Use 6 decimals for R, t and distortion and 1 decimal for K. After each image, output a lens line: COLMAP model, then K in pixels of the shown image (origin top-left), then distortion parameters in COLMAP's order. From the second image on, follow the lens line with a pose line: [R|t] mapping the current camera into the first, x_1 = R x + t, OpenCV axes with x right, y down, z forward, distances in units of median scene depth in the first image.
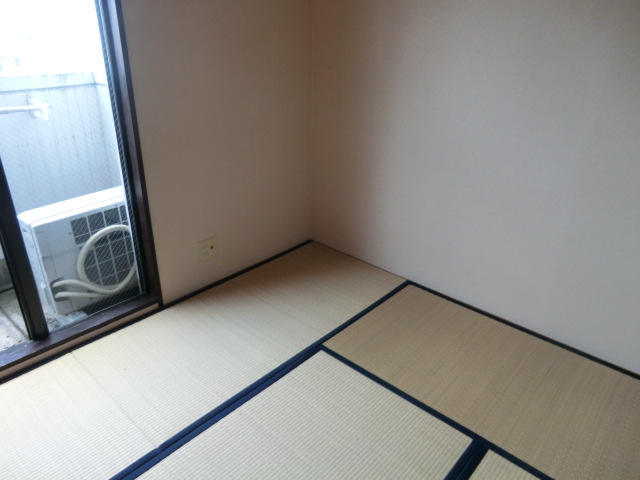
lens RADIAL K [[458.5, 0, 319.5], [0, 458.5, 239.3], [0, 0, 1]] dist [-0.080270, 0.063873]
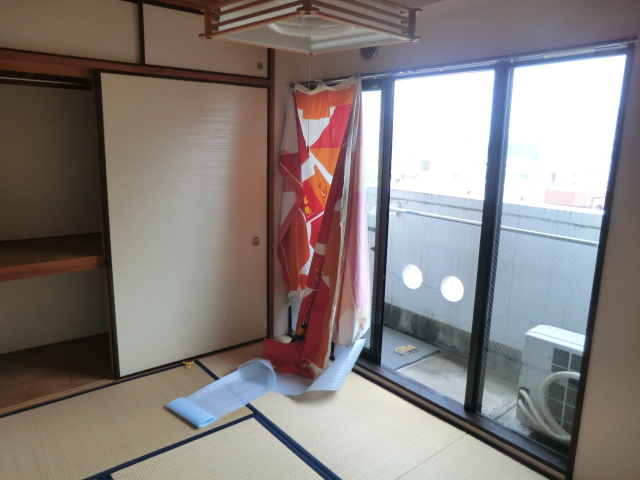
lens RADIAL K [[458.5, 0, 317.2], [0, 458.5, 242.5], [0, 0, 1]] dist [-0.080270, 0.063873]
pose [[-0.145353, 0.177911, -0.973252, 0.488130], [-0.456611, 0.860610, 0.225513, -0.231310], [0.877712, 0.477177, -0.043856, 0.446881]]
